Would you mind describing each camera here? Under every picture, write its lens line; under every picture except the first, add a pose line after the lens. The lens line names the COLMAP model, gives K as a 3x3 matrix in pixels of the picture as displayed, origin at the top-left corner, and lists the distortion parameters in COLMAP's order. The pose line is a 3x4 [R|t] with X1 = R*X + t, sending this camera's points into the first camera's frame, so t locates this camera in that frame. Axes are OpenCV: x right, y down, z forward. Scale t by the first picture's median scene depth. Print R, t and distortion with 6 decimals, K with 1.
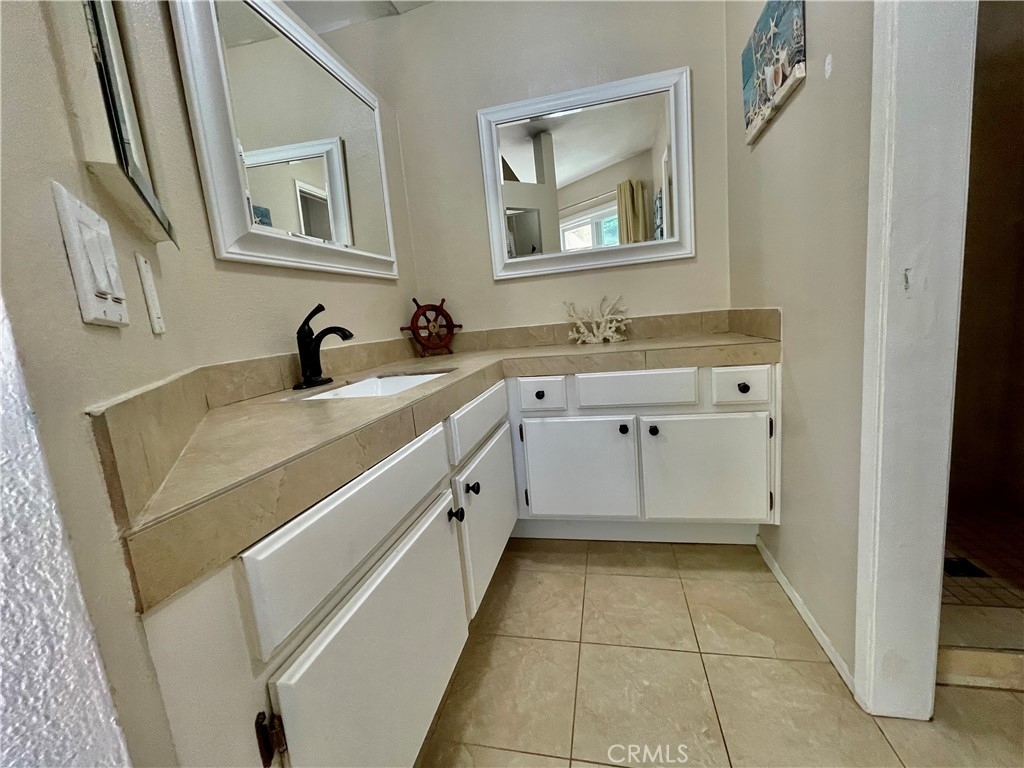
lens RADIAL K [[416.9, 0, 514.2], [0, 416.9, 381.8], [0, 0, 1]] dist [0.000565, -0.000045]
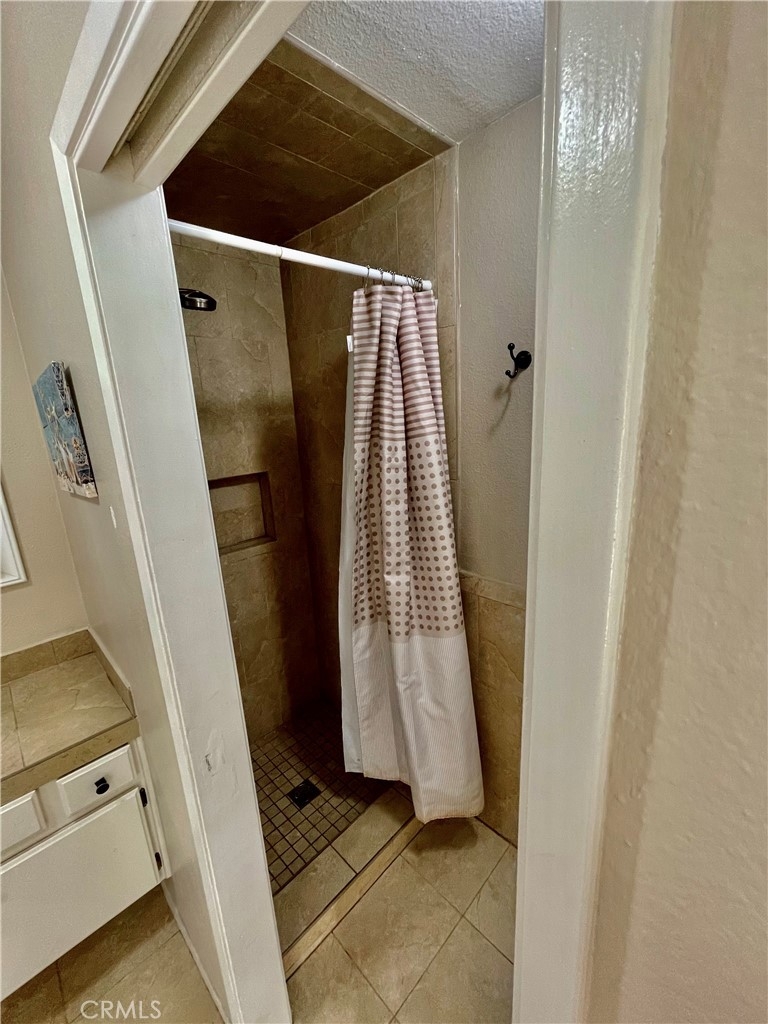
lens RADIAL K [[416.9, 0, 385.7], [0, 416.9, 511.6], [0, 0, 1]] dist [0.000565, -0.000045]
pose [[0.541381, -0.140184, 0.829008, 0.222575], [0.127381, 0.988296, 0.083934, -0.563165], [-0.831072, 0.060159, 0.552902, -0.027178]]
